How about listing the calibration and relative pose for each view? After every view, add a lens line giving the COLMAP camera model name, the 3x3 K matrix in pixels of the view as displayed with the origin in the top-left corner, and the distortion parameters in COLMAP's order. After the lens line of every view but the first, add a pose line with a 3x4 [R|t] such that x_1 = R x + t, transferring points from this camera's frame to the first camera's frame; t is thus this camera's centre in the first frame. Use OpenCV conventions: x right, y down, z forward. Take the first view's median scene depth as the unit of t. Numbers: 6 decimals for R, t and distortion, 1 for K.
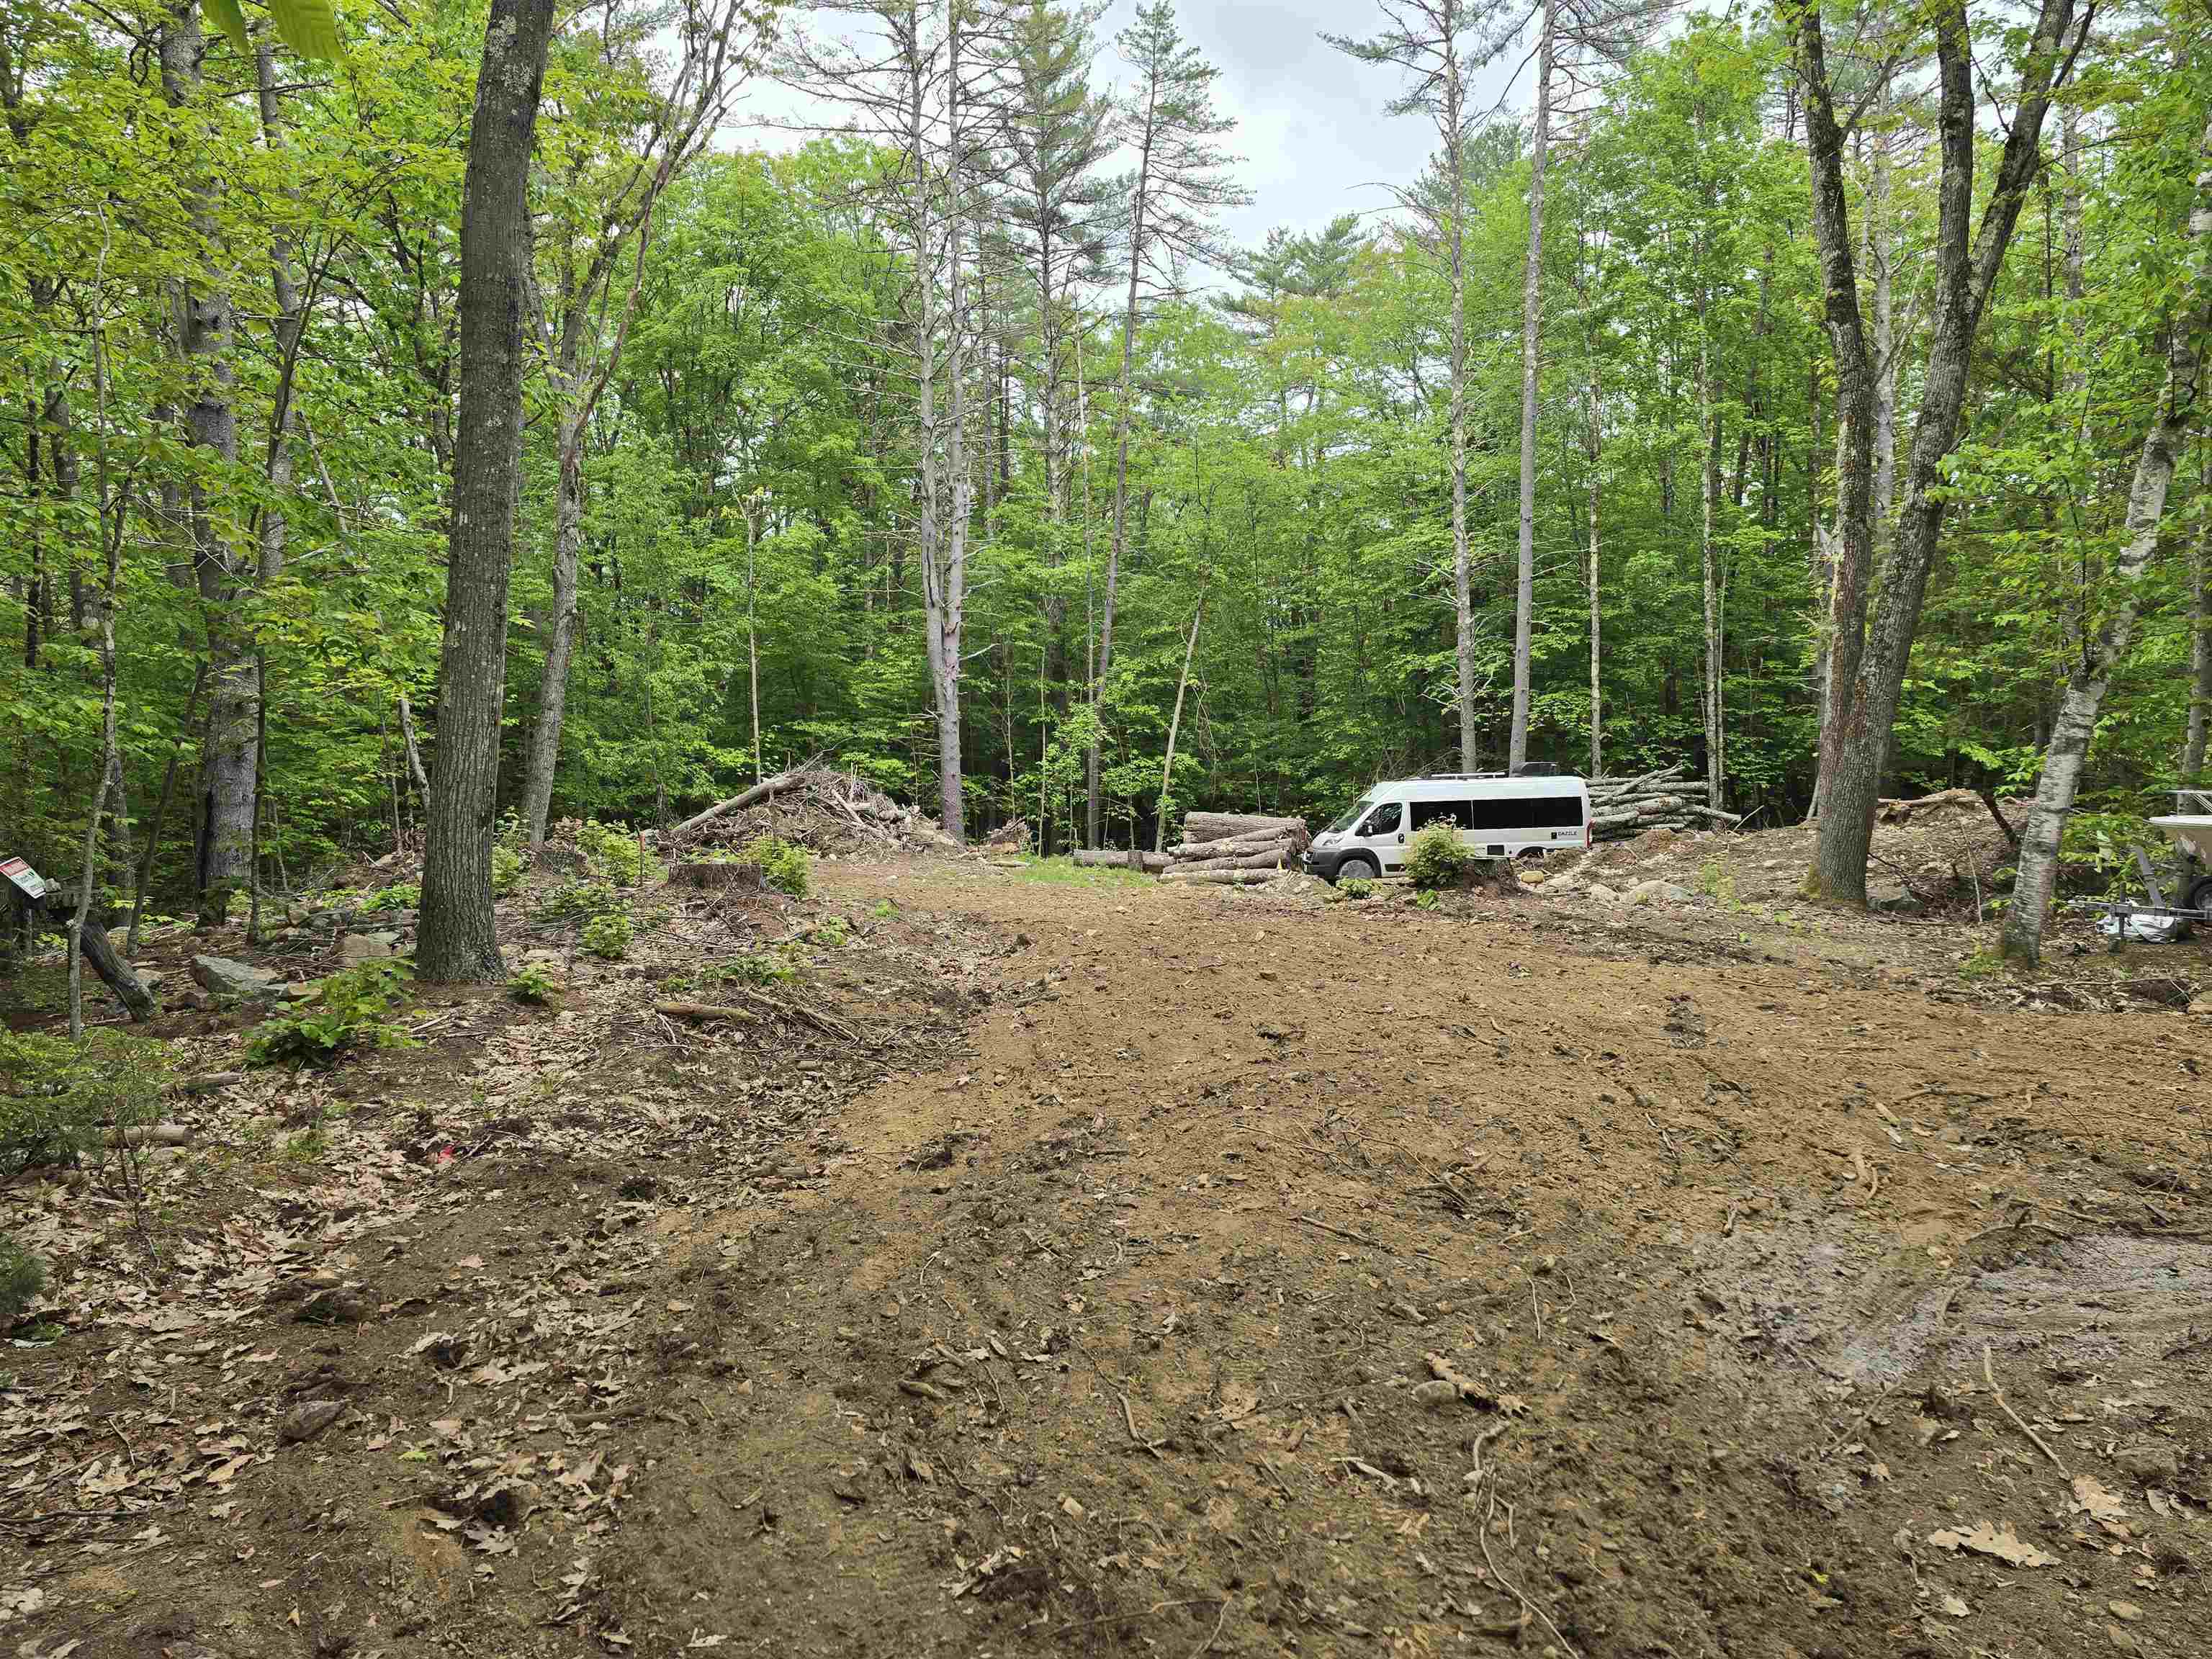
lens RADIAL K [[1485.5, 0, 1149.8], [0, 1485.5, 822.3], [0, 0, 1]] dist [0.067070, -0.079486]
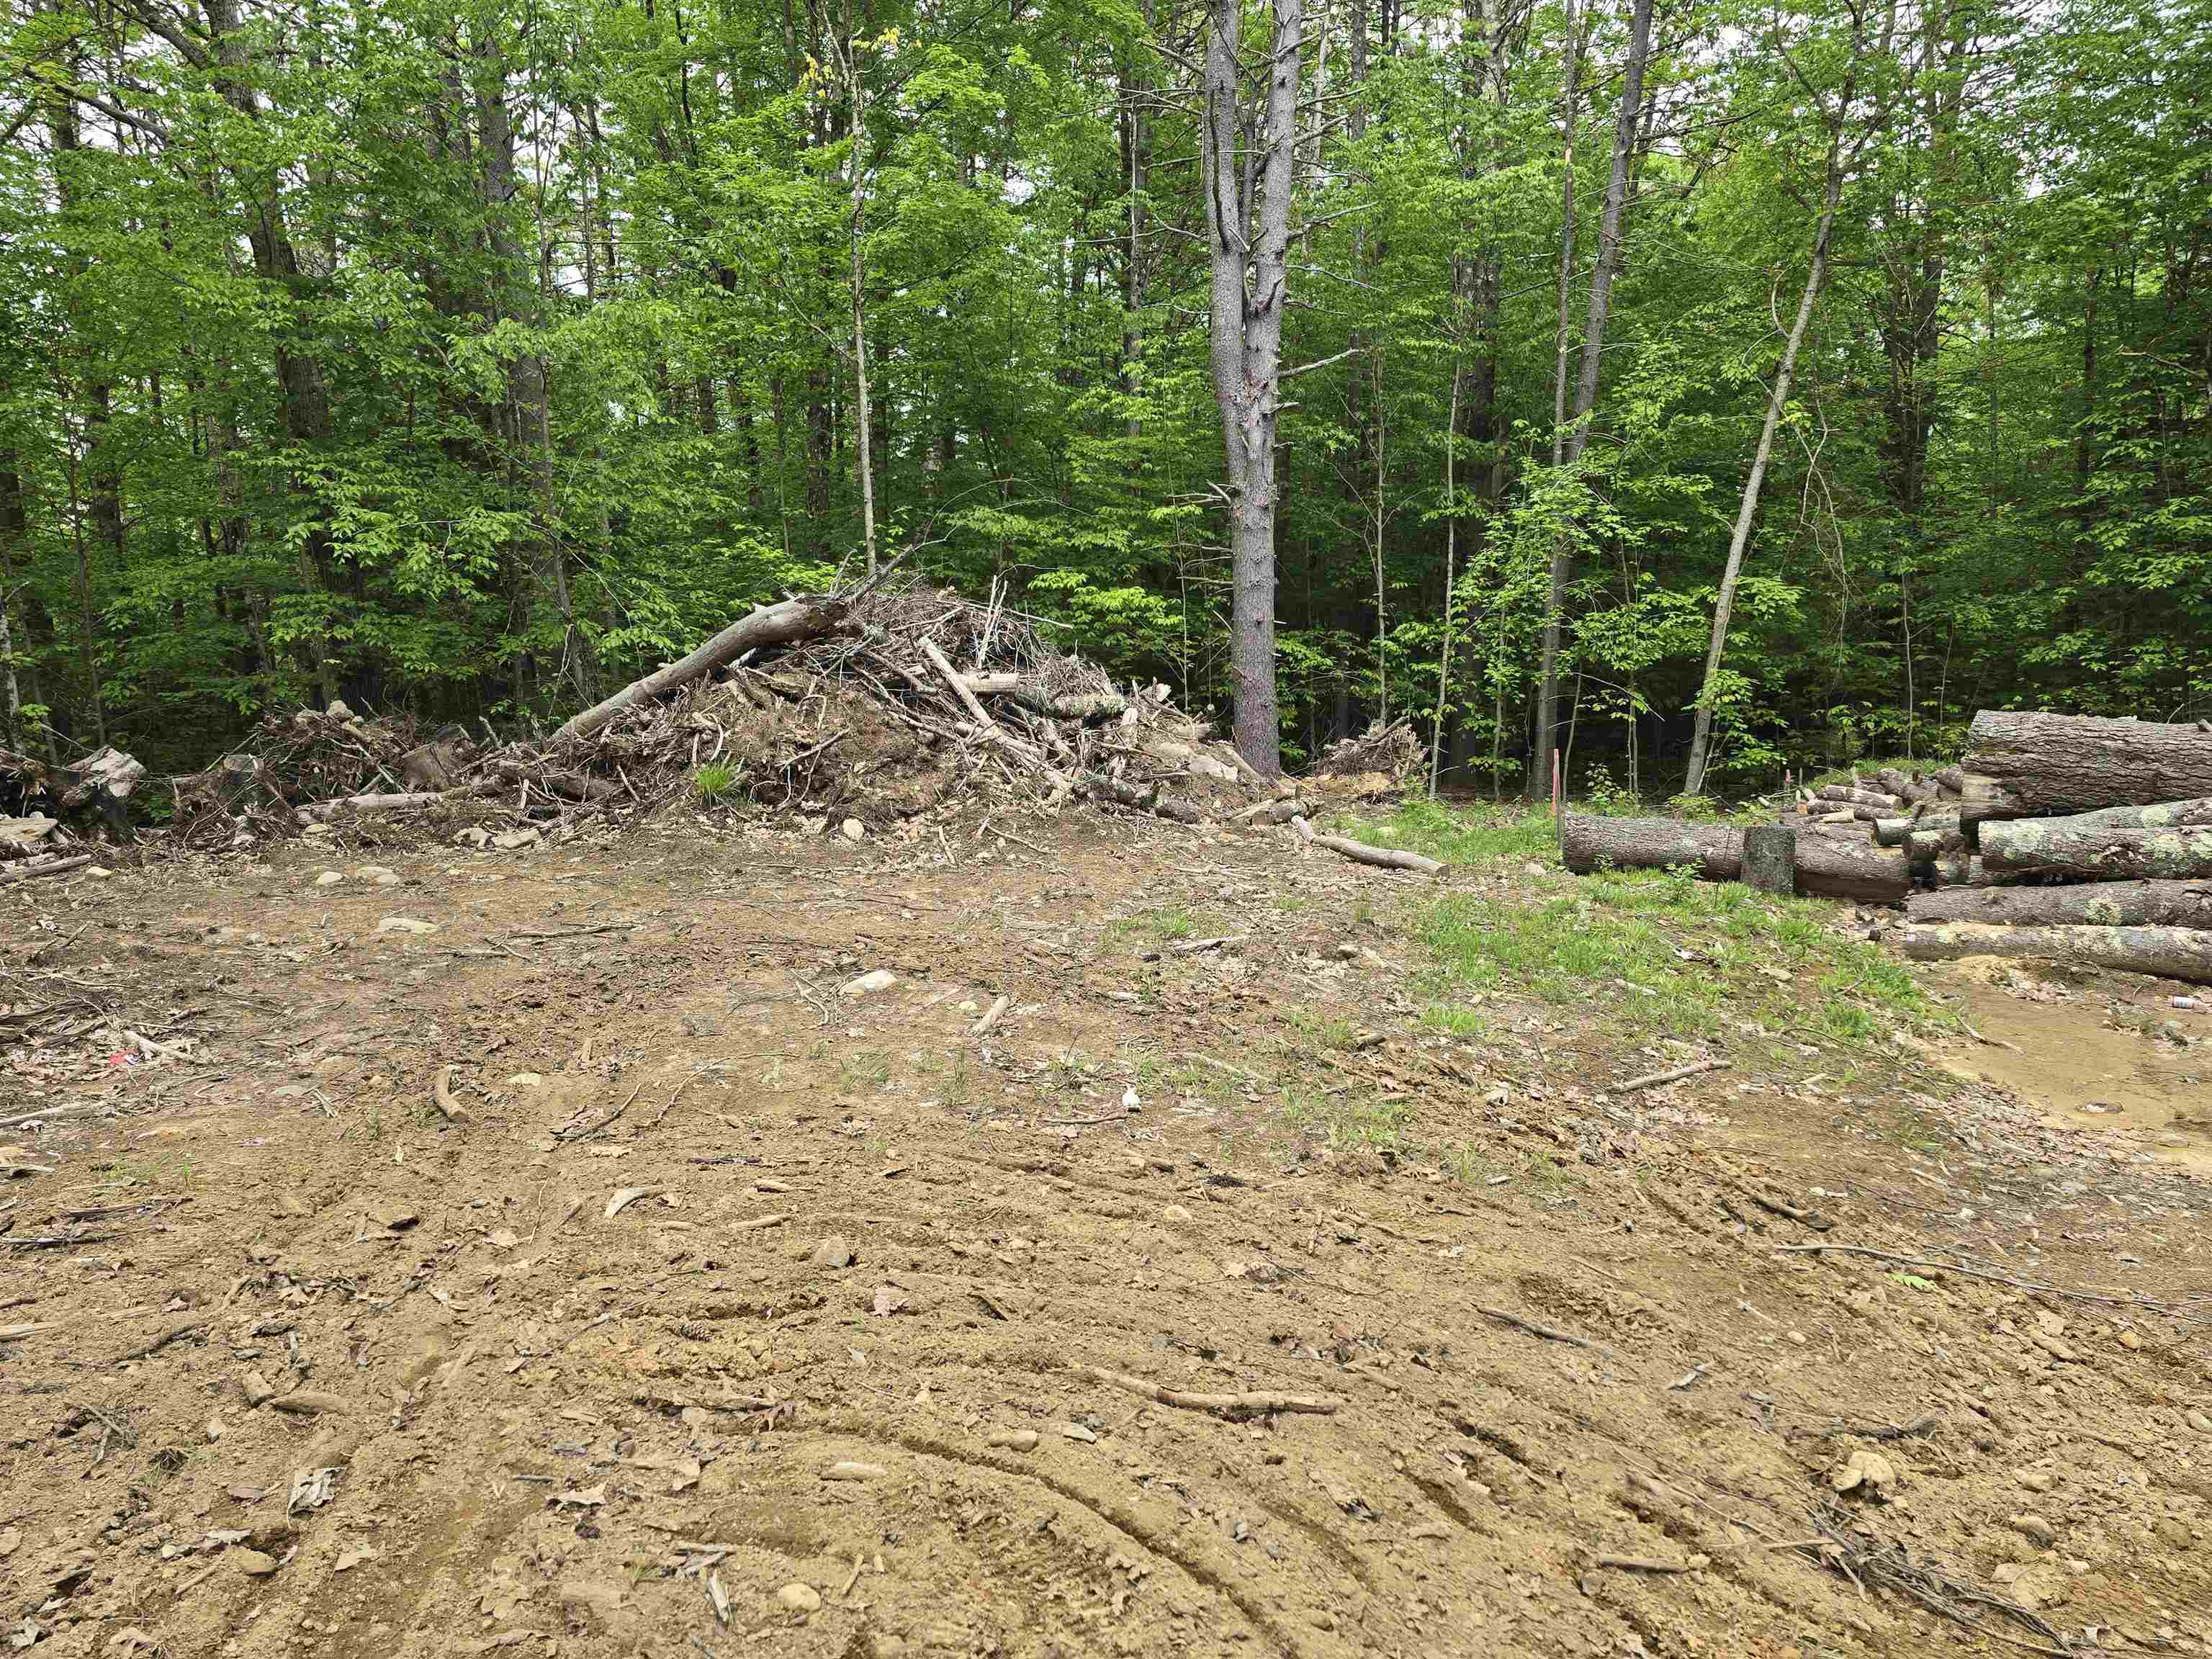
lens RADIAL K [[1493.1, 0, 1104.4], [0, 1493.1, 800.7], [0, 0, 1]] dist [0.079737, -0.077873]
pose [[0.964574, 0.033770, -0.261642, -0.064579], [-0.017571, 0.997795, 0.064007, -0.005235], [0.263227, -0.057142, 0.963040, 0.638298]]
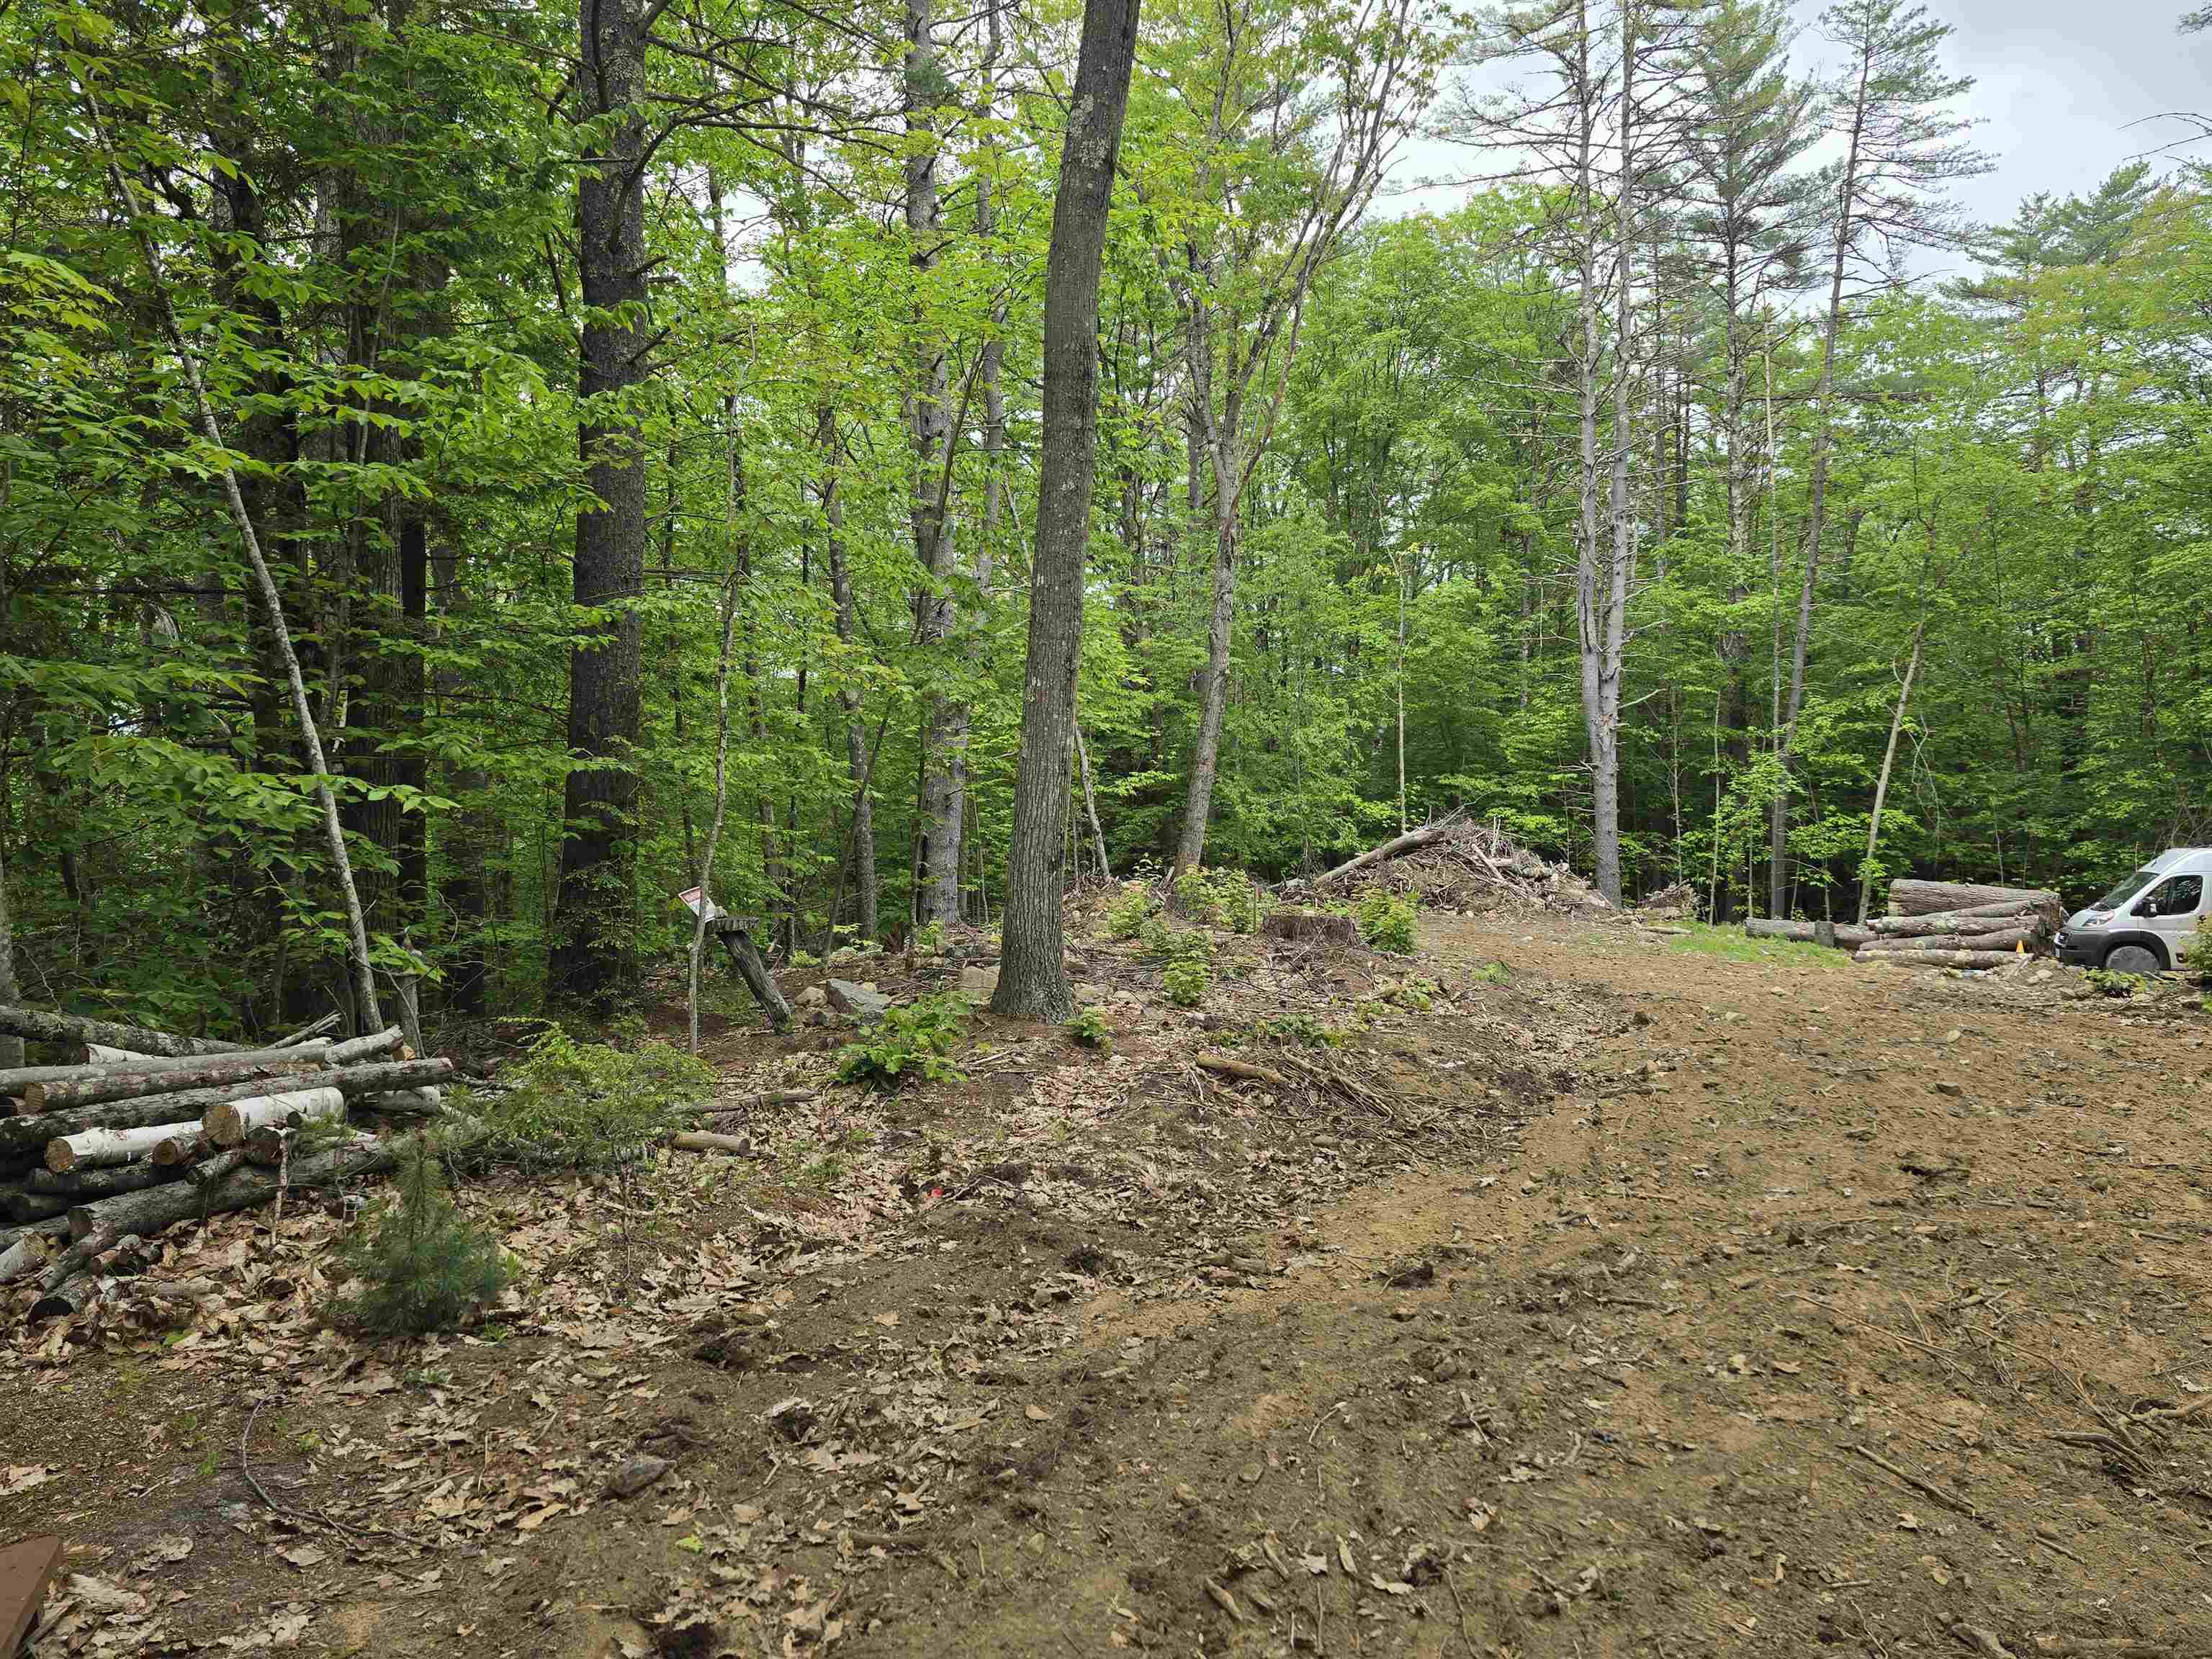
lens RADIAL K [[1493.1, 0, 1104.4], [0, 1493.1, 800.7], [0, 0, 1]] dist [0.079737, -0.077873]
pose [[0.892397, 0.006509, -0.451204, 0.013112], [-0.029421, 0.998608, -0.043783, -0.000380], [0.450291, 0.052347, 0.891346, 0.020803]]
